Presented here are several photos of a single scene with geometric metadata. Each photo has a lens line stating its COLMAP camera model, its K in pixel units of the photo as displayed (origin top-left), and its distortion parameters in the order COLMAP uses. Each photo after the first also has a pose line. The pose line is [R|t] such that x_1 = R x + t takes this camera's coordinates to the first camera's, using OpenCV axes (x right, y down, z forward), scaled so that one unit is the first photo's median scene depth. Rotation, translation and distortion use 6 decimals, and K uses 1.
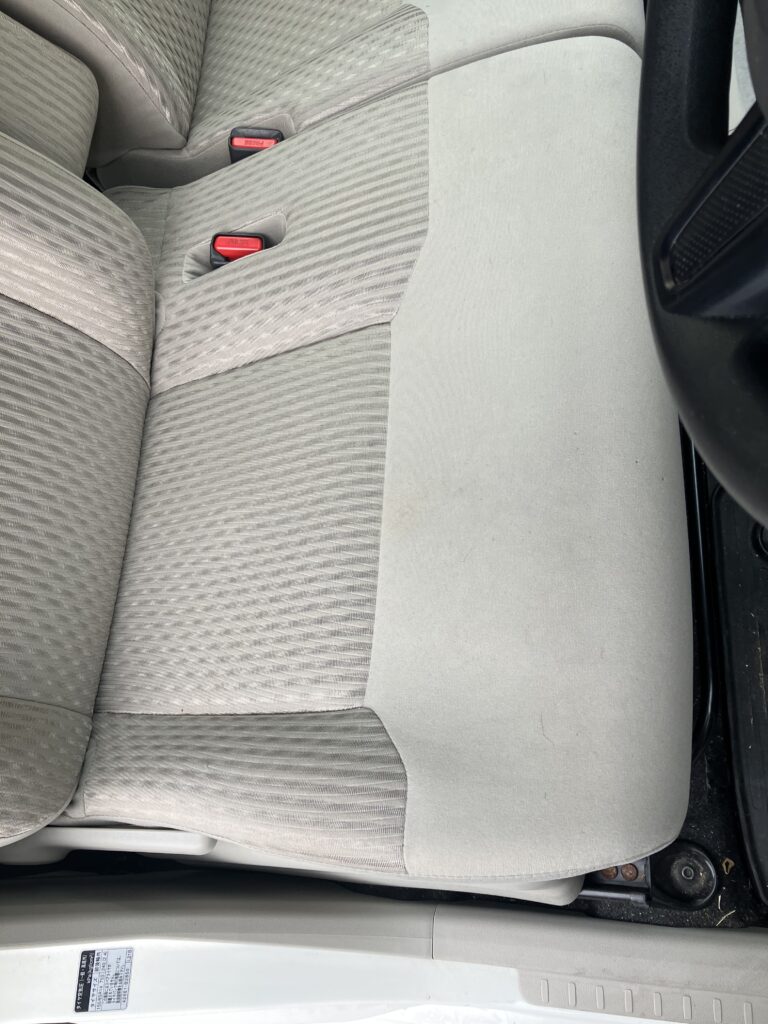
lens RADIAL K [[850.7, 0, 387.1], [0, 850.7, 503.8], [0, 0, 1]] dist [-0.000868, -0.007045]
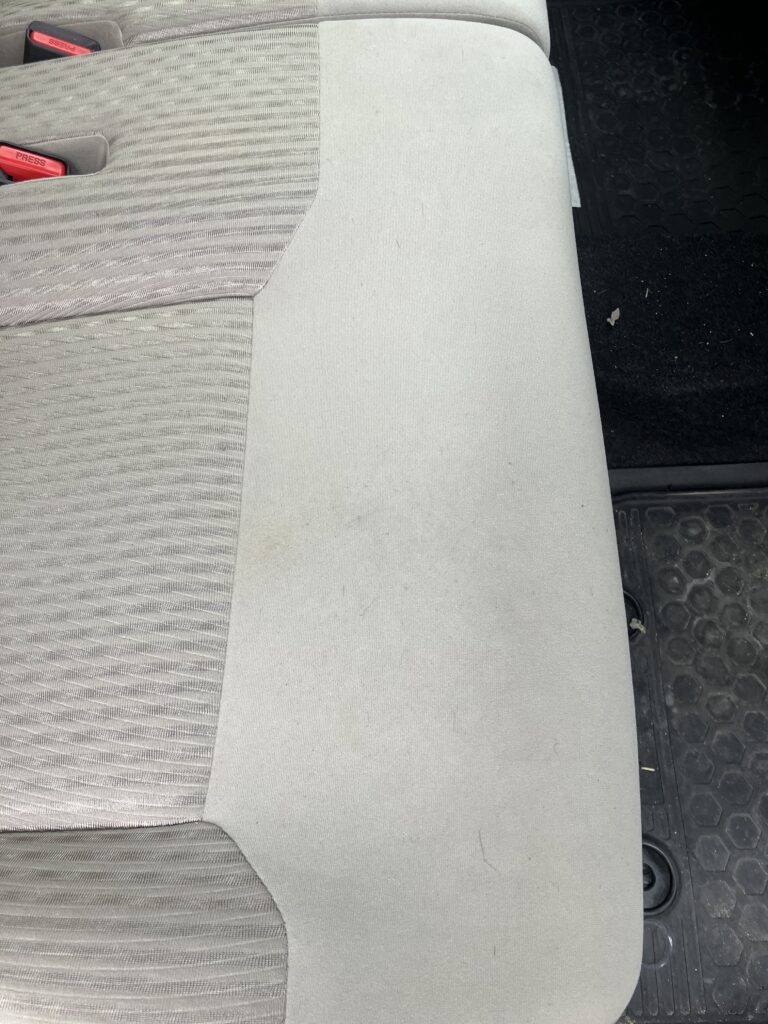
lens RADIAL K [[850.7, 0, 395.4], [0, 850.7, 500.9], [0, 0, 1]] dist [-0.000868, -0.007045]
pose [[0.920355, 0.113171, 0.374351, -0.151990], [-0.082924, 0.991921, -0.095999, 0.033425], [-0.382191, 0.057311, 0.922305, 0.267818]]
